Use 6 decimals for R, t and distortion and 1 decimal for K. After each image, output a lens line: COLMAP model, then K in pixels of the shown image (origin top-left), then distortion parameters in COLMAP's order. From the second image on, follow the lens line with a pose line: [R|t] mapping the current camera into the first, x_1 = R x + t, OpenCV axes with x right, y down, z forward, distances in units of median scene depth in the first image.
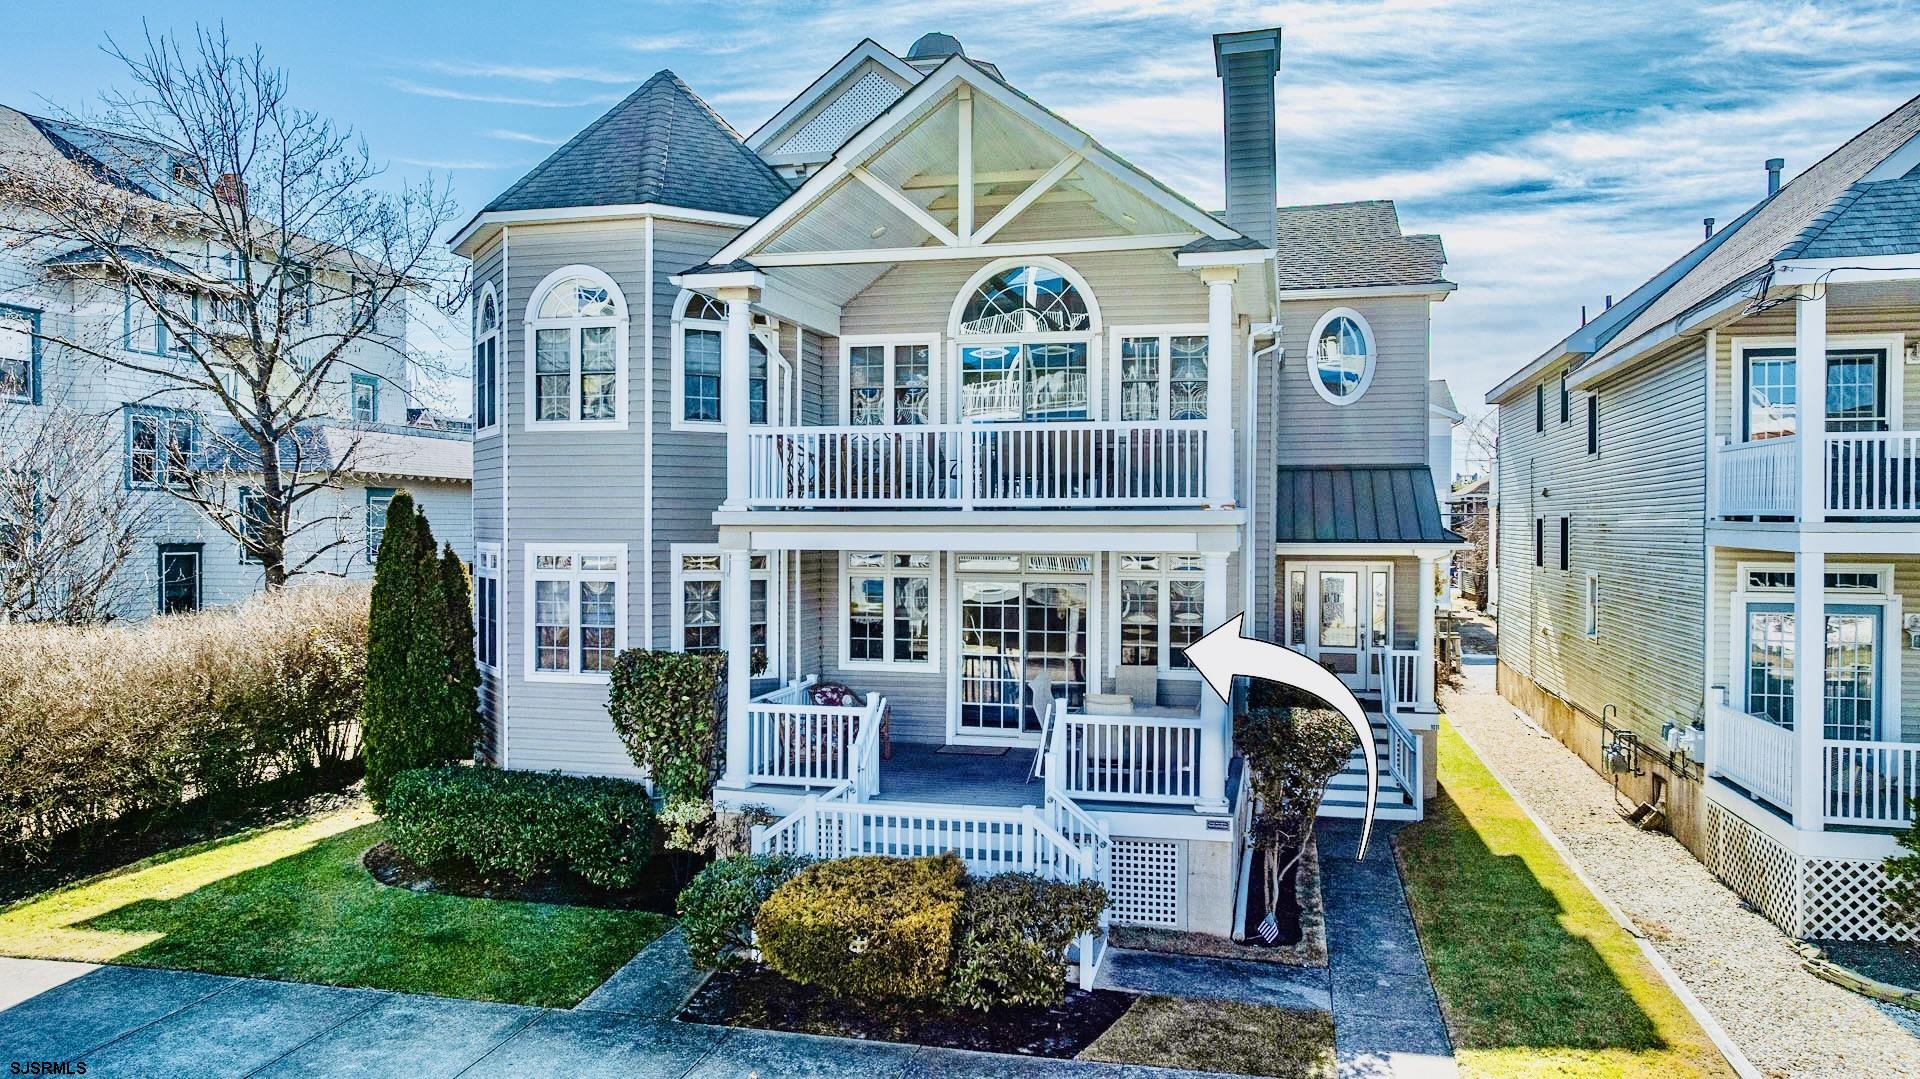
lens RADIAL K [[1349.8, 0, 955.8], [0, 1349.8, 534.3], [0, 0, 1]] dist [-0.028226, 0.015512]
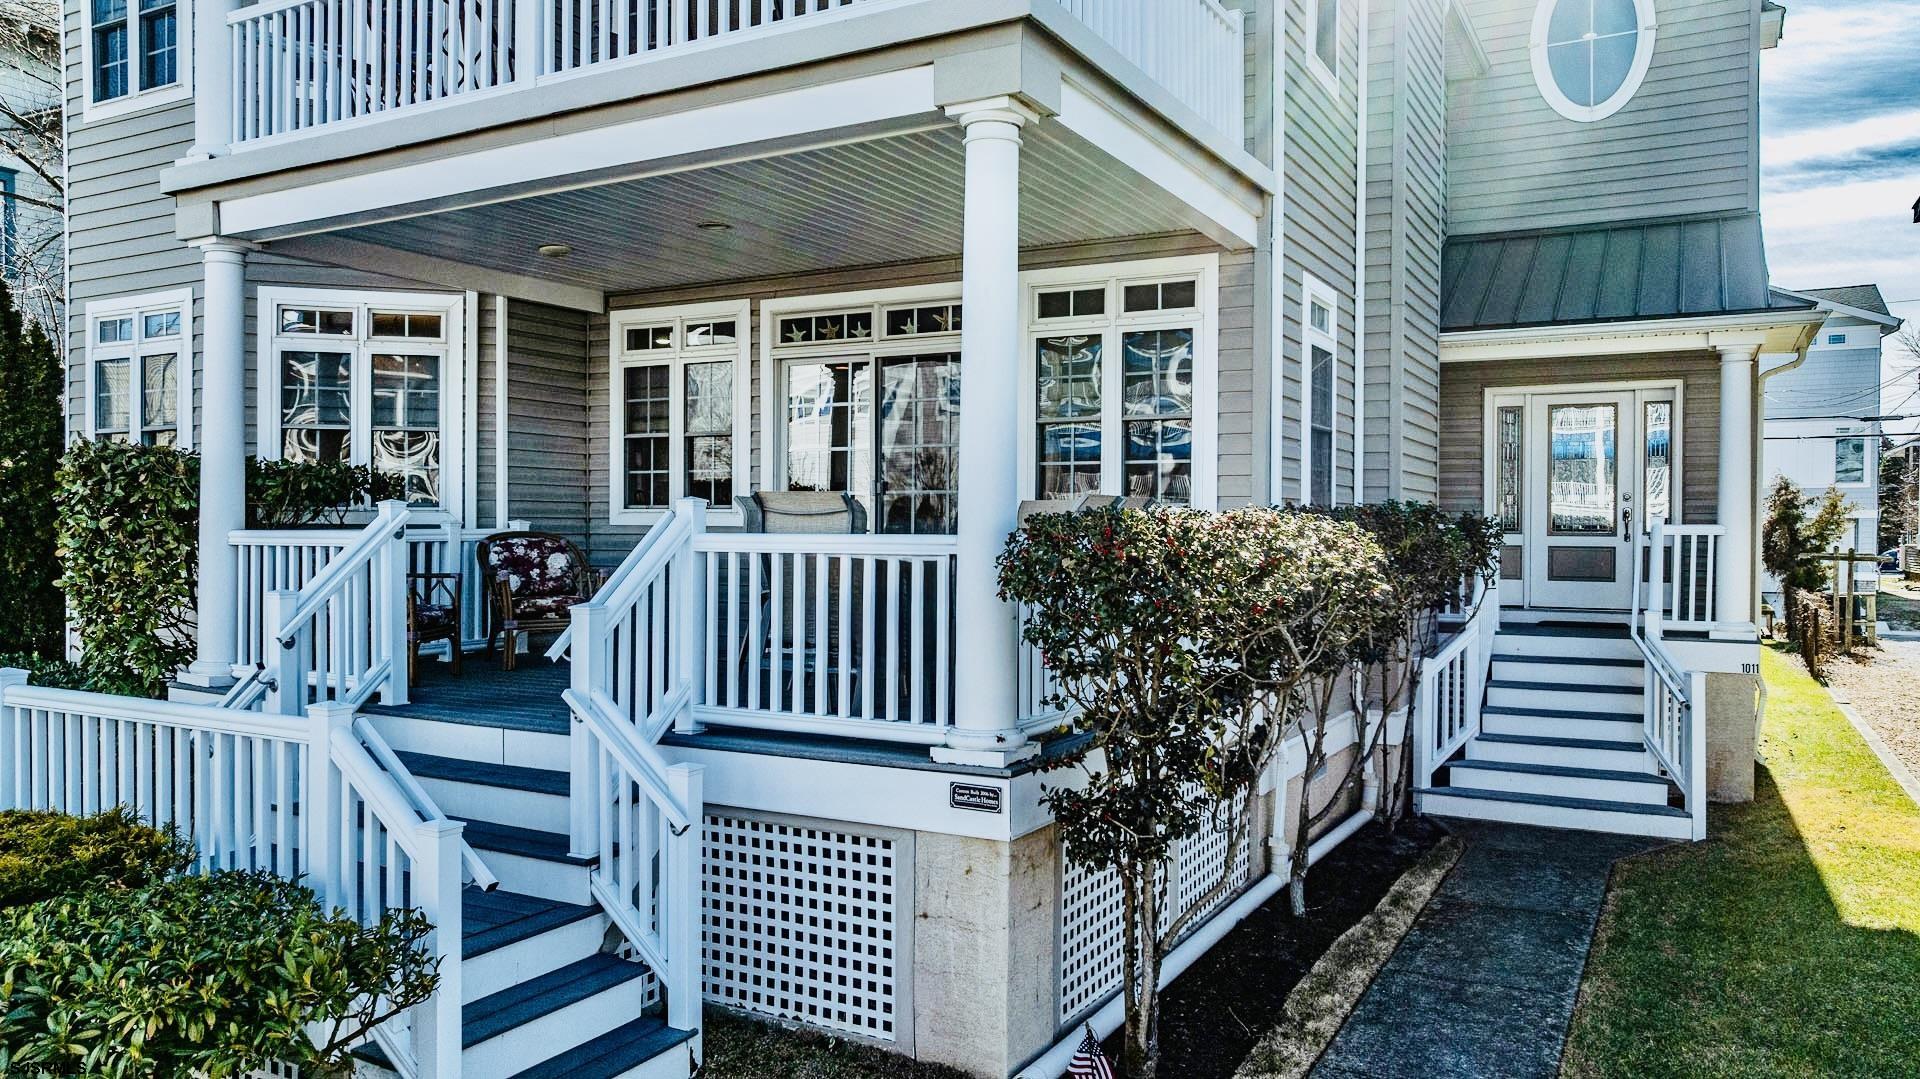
lens RADIAL K [[1349.8, 0, 966.0], [0, 1349.8, 535.9], [0, 0, 1]] dist [-0.028226, 0.015512]
pose [[0.965766, 0.003927, -0.259385, 0.261616], [-0.004311, 0.999990, -0.000911, 0.125075], [0.259379, 0.001998, 0.965774, 0.553049]]
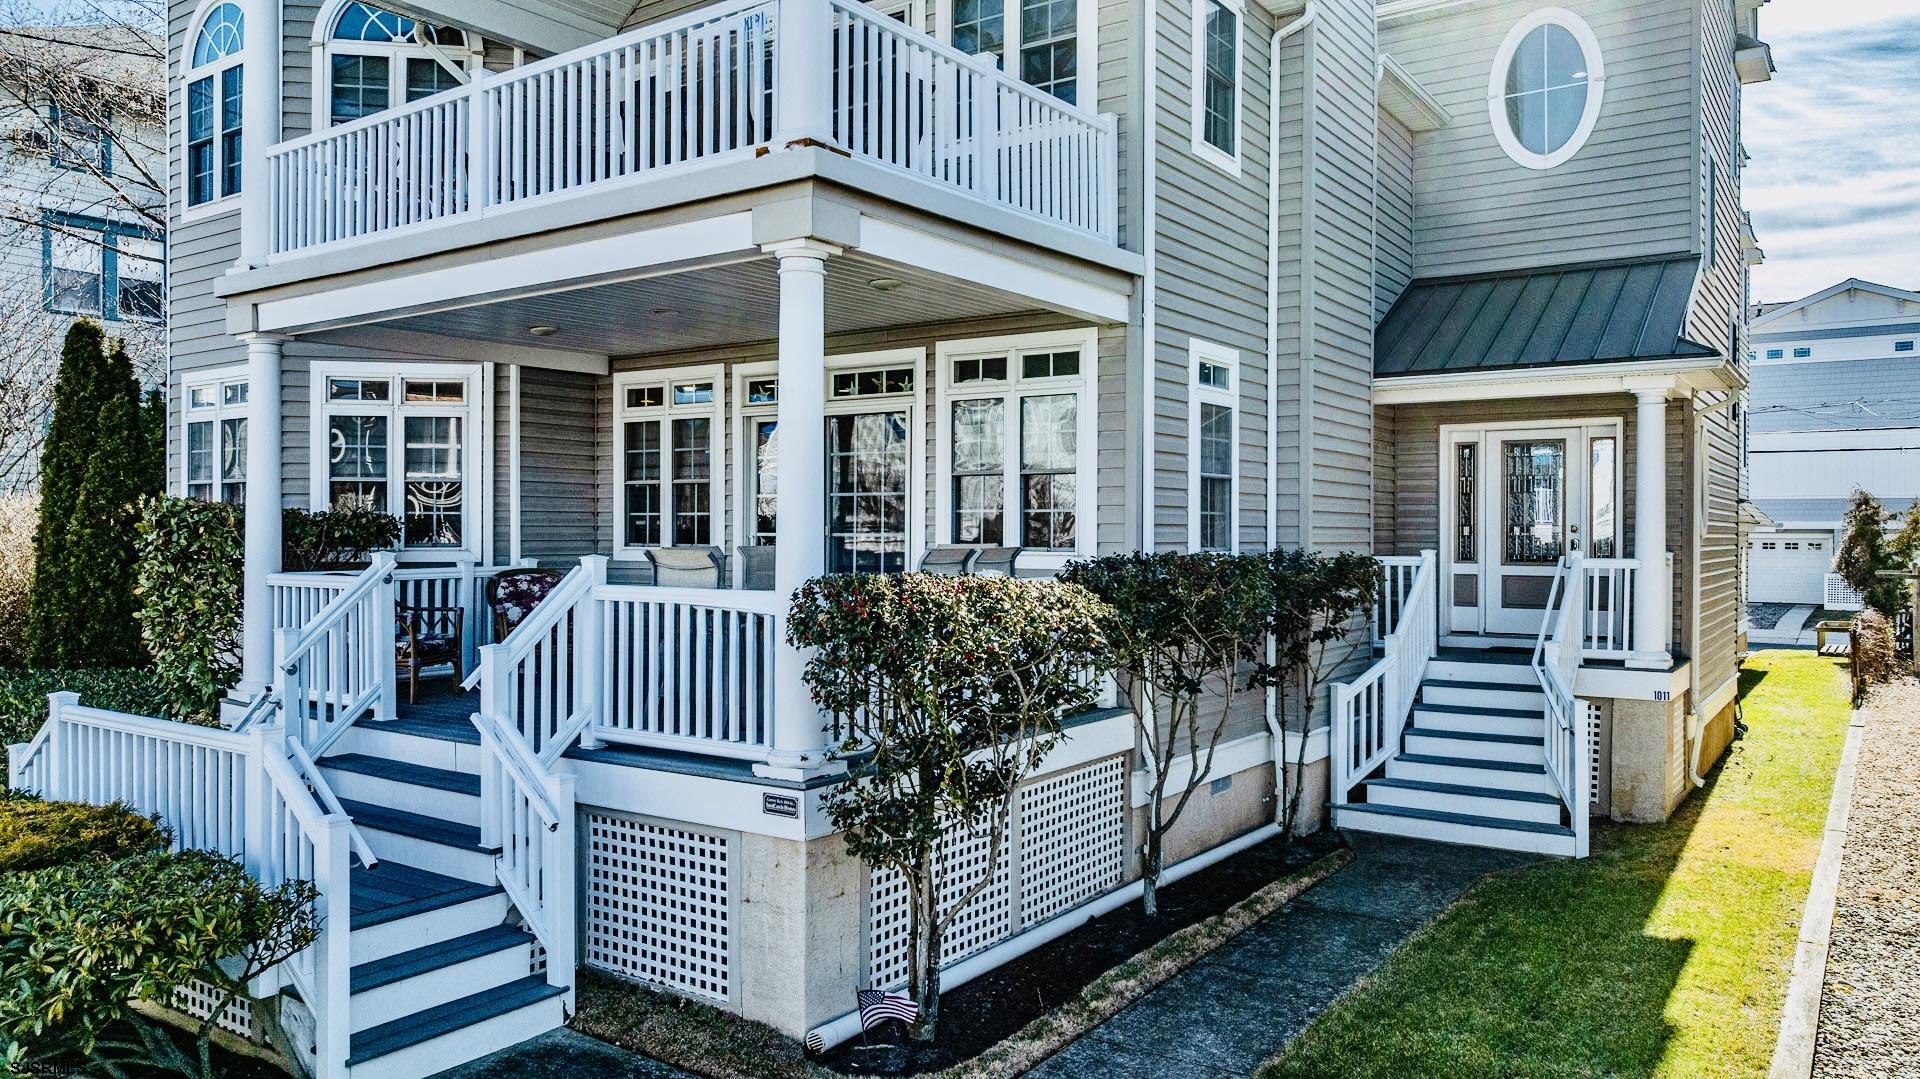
lens RADIAL K [[1349.8, 0, 965.1], [0, 1349.8, 533.4], [0, 0, 1]] dist [-0.028226, 0.015512]
pose [[0.933844, -0.000125, -0.357679, 0.383280], [-0.002305, 0.999977, -0.006368, 0.108012], [0.357672, 0.006771, 0.933823, 0.508642]]
